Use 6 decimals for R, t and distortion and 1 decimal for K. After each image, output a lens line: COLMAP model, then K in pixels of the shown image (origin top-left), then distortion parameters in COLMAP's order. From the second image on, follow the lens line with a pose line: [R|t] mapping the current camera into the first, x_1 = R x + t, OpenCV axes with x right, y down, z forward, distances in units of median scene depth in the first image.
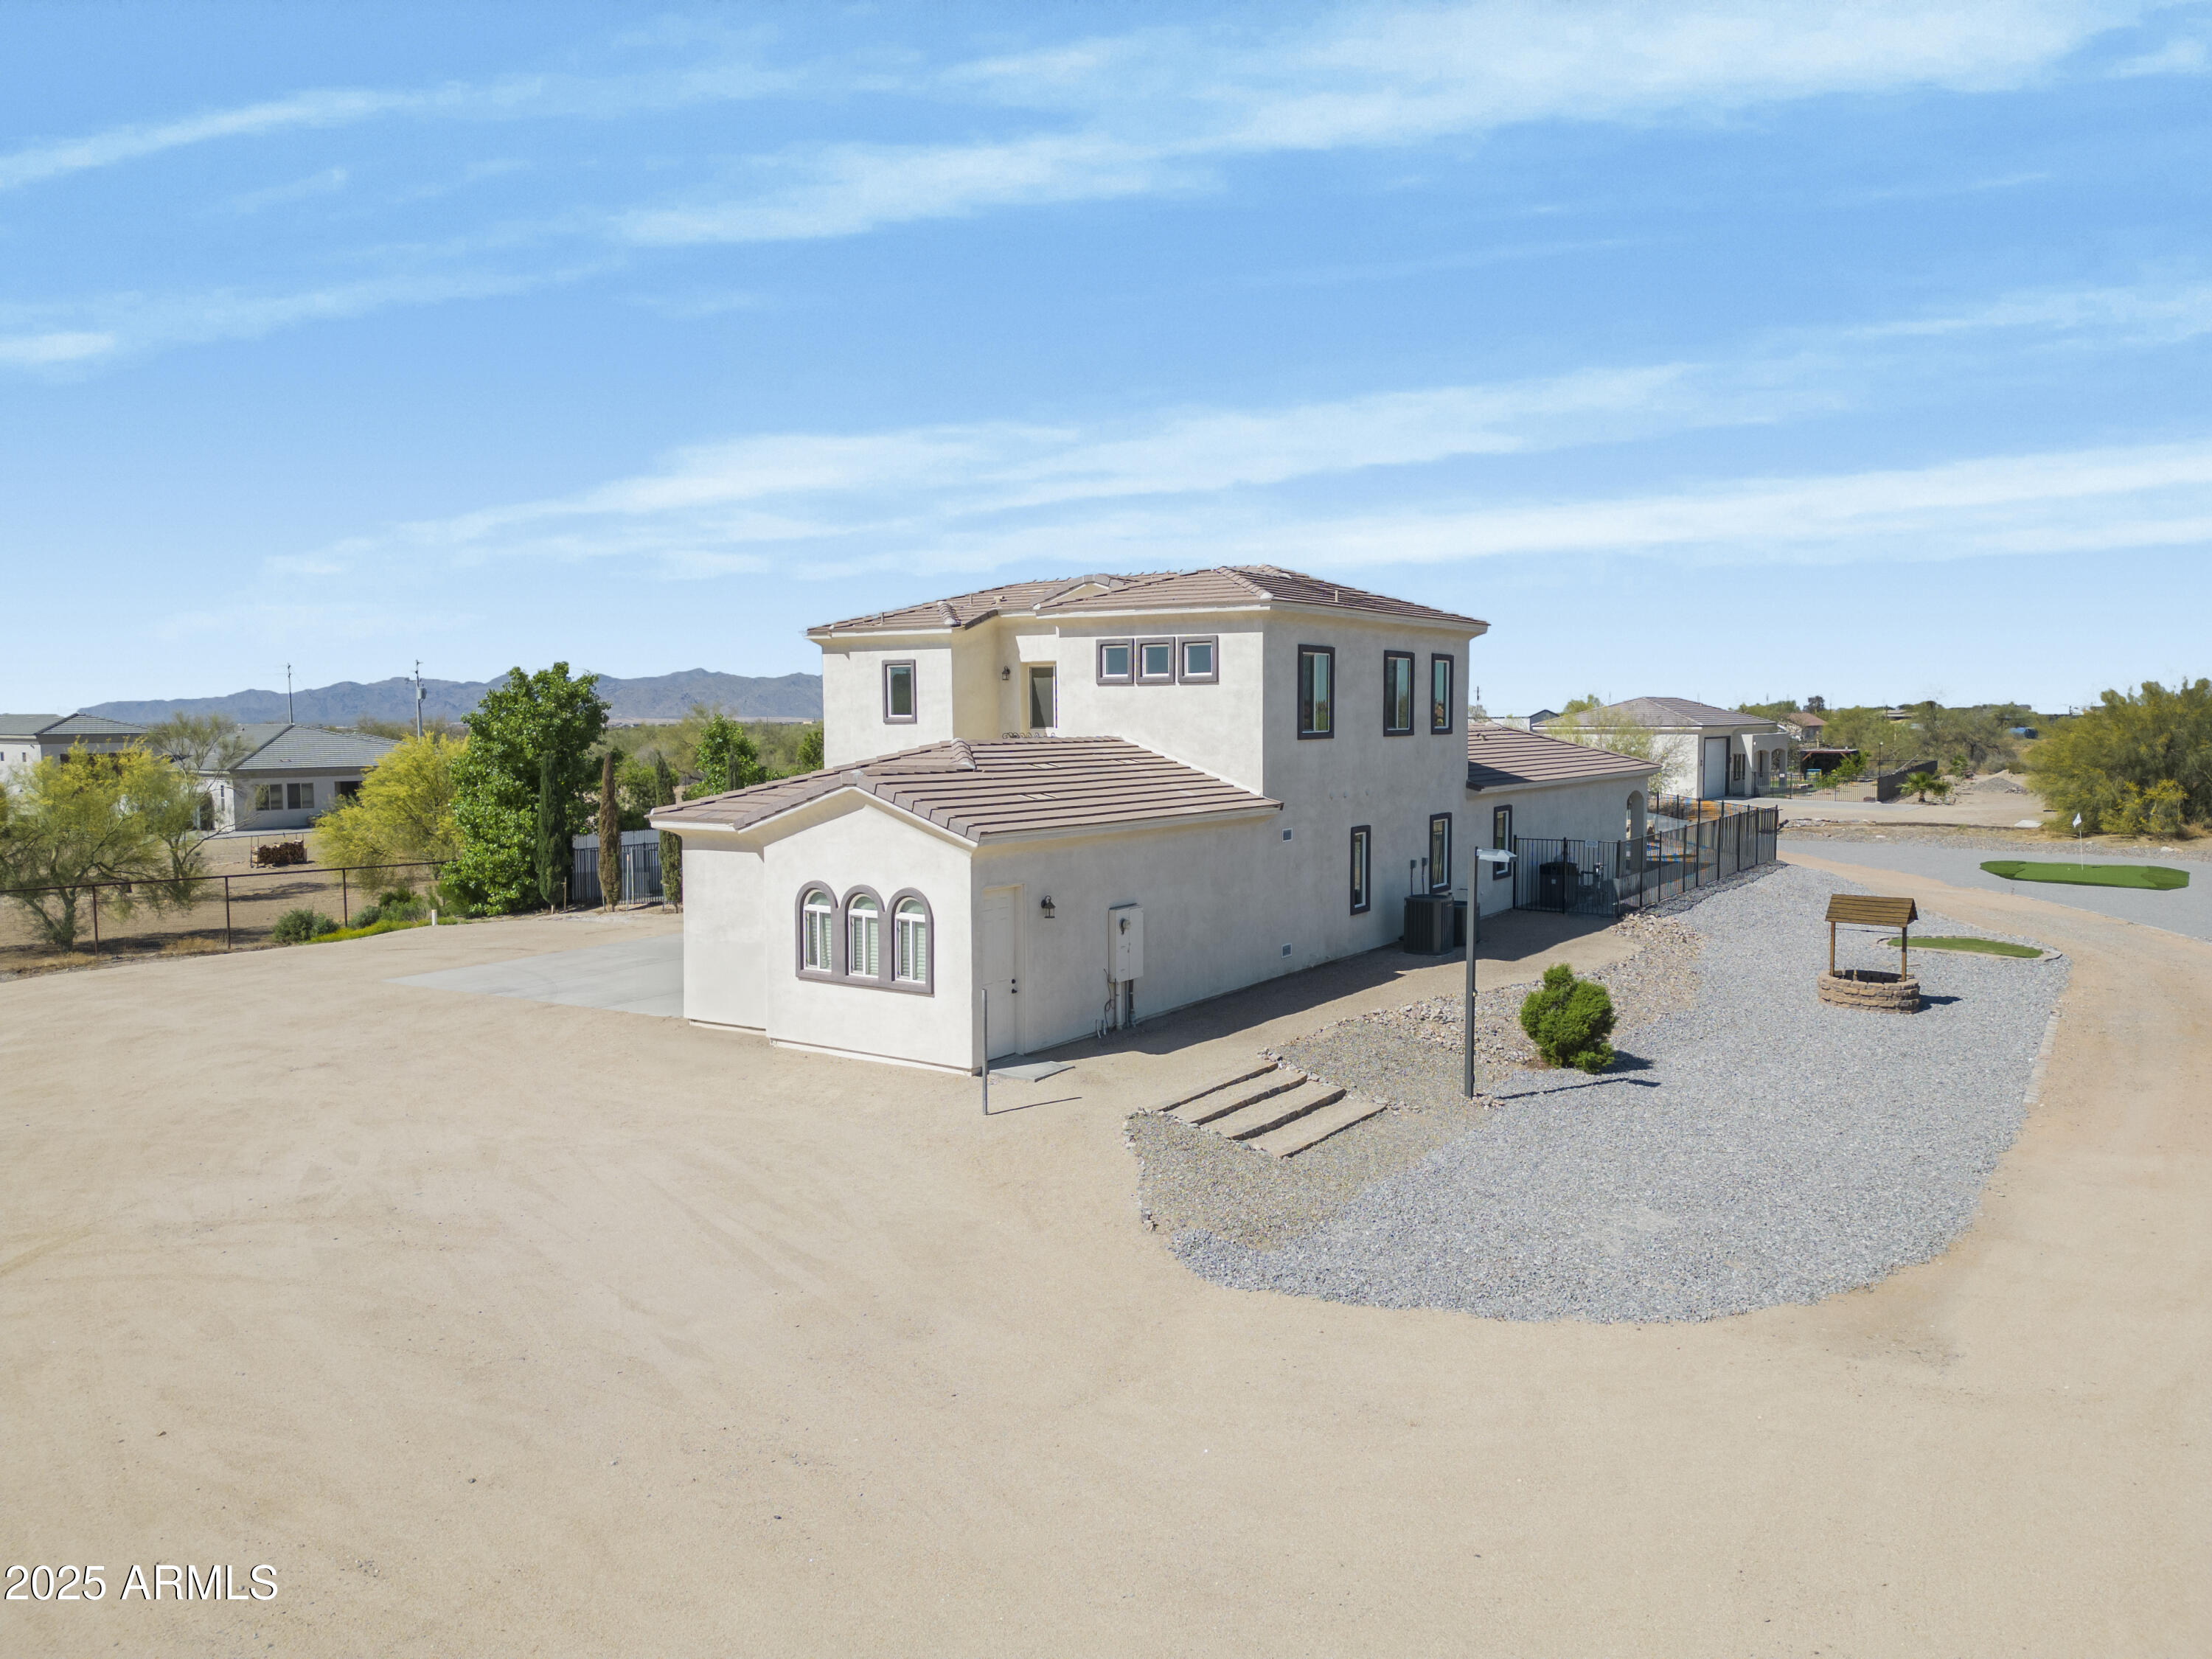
lens RADIAL K [[1564.2, 0, 1106.0], [0, 1564.2, 829.5], [0, 0, 1]] dist [0.082125, -0.075147]
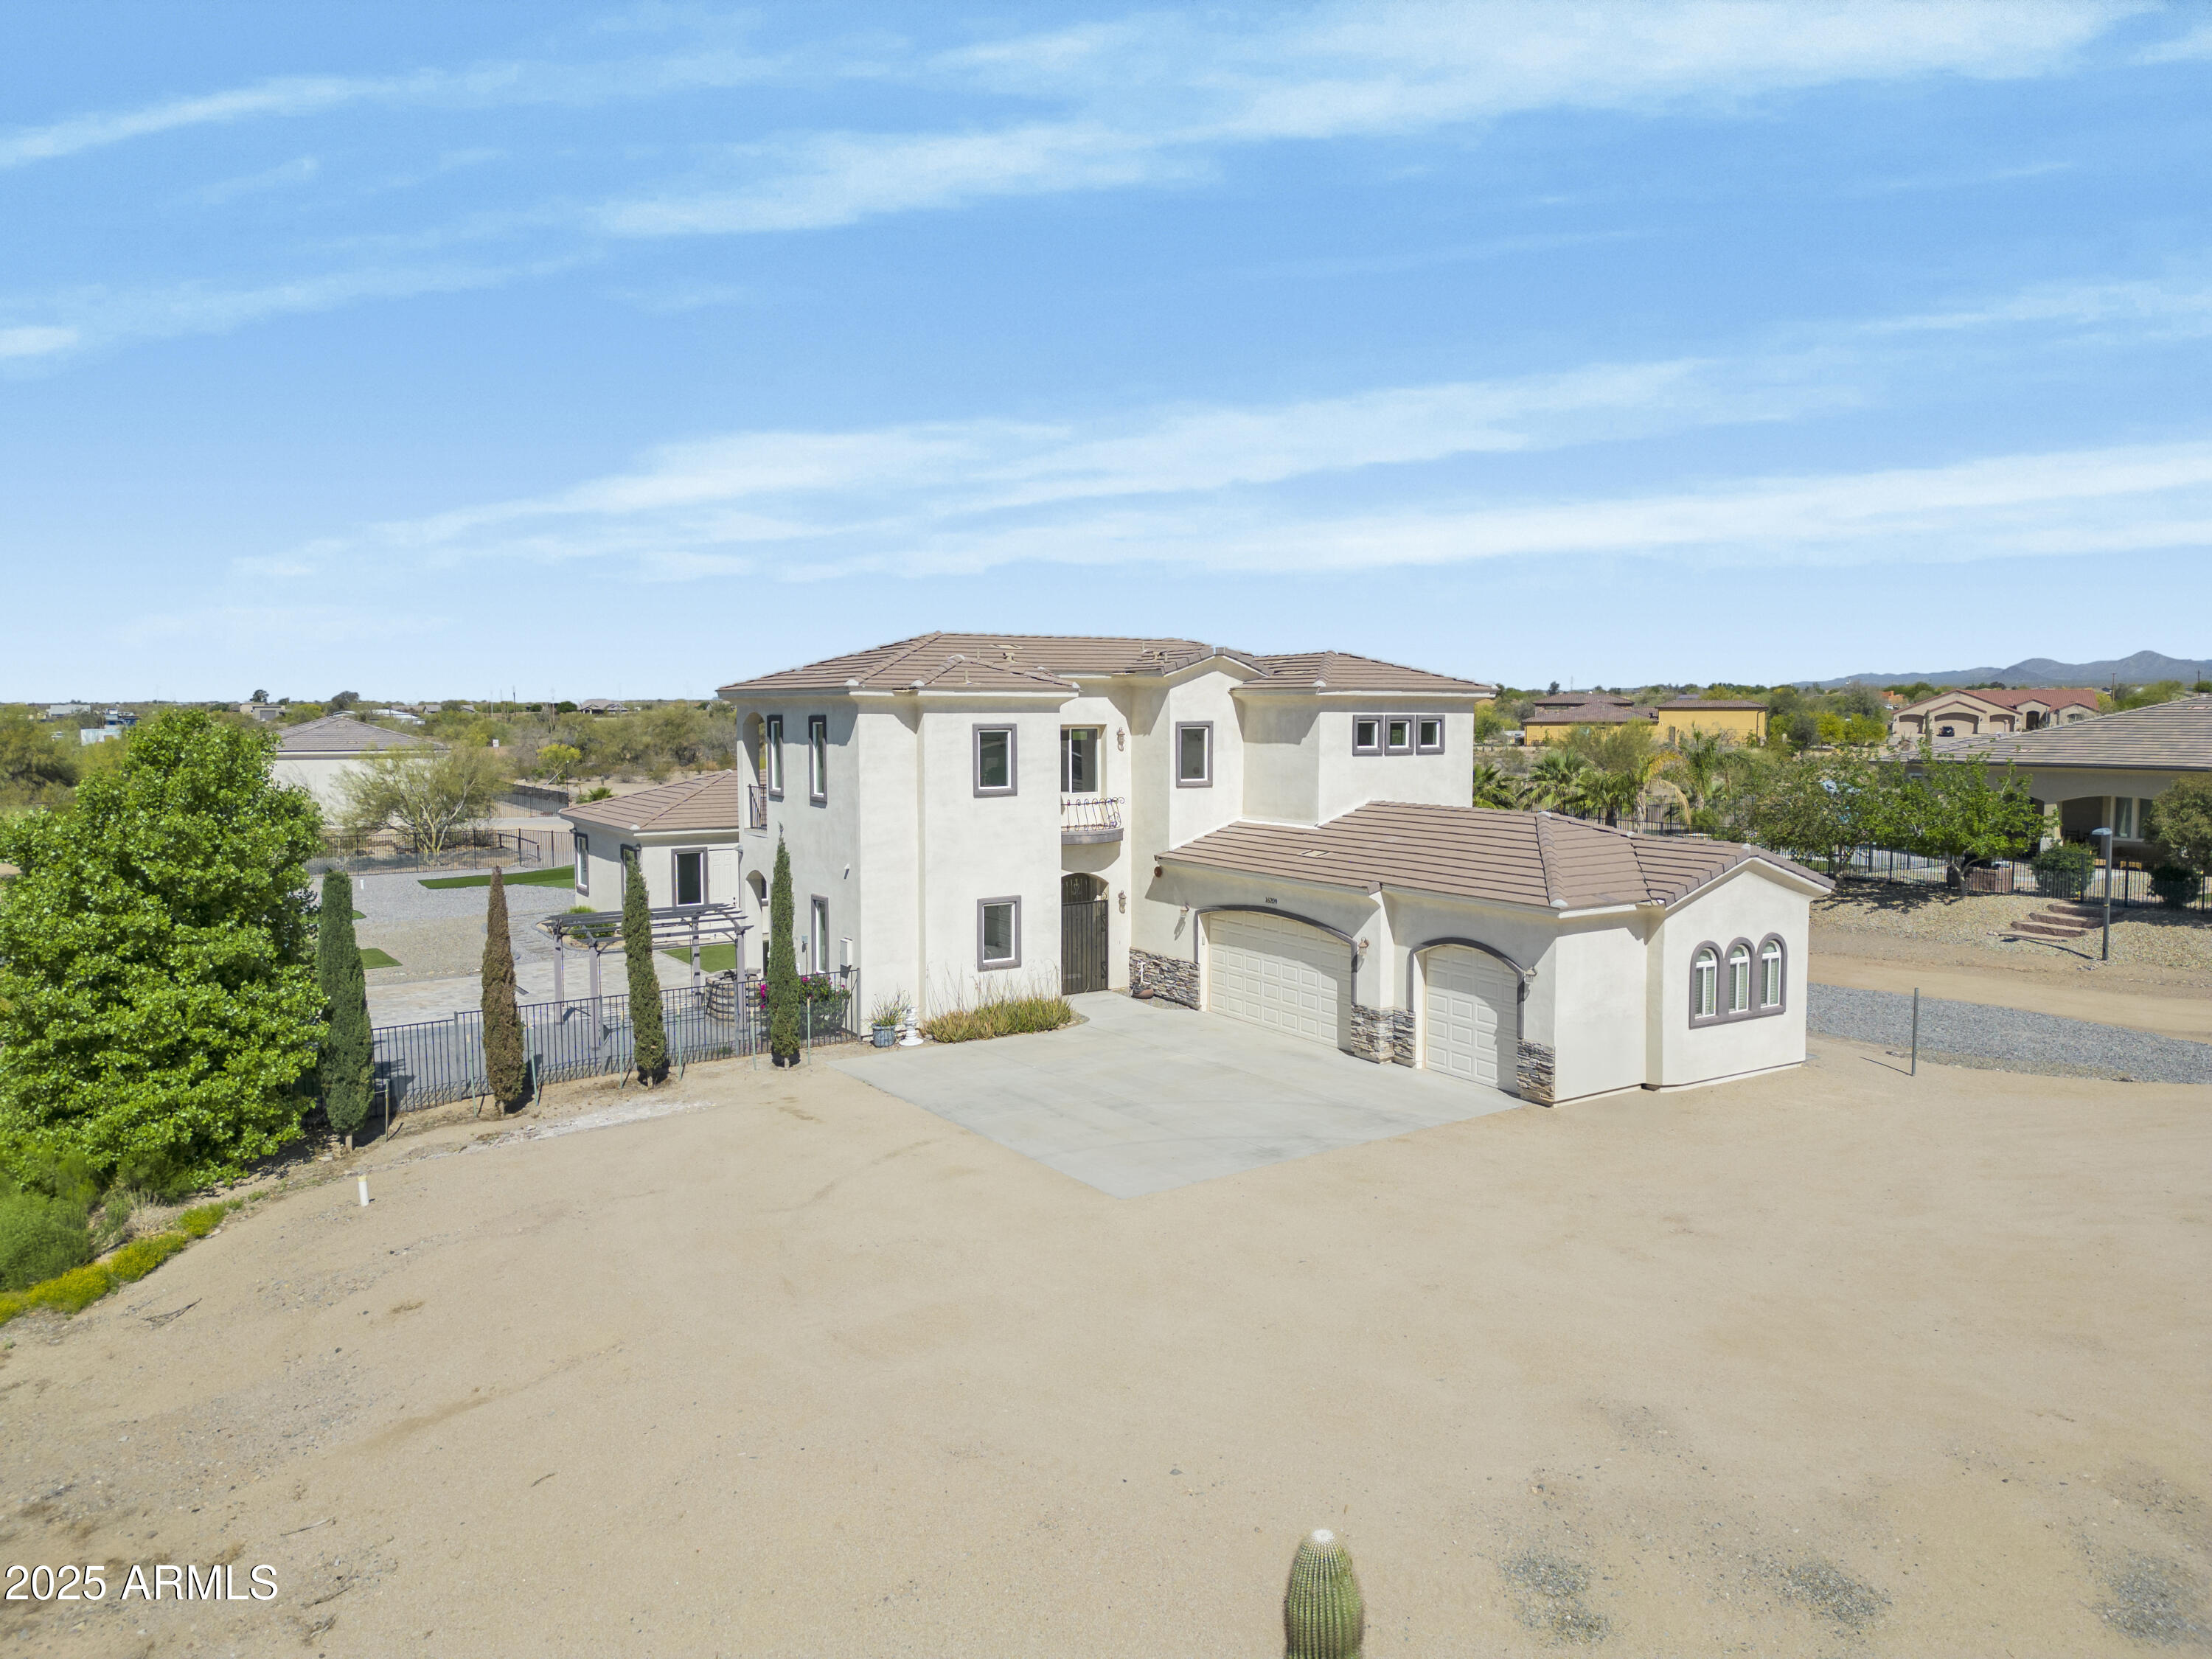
lens RADIAL K [[1564.2, 0, 1106.0], [0, 1564.2, 829.5], [0, 0, 1]] dist [0.082125, -0.075147]
pose [[0.372205, -0.062714, 0.926029, -1.157985], [0.064737, 0.997039, 0.041503, -0.102307], [-0.925890, 0.044501, 0.375163, 0.785231]]
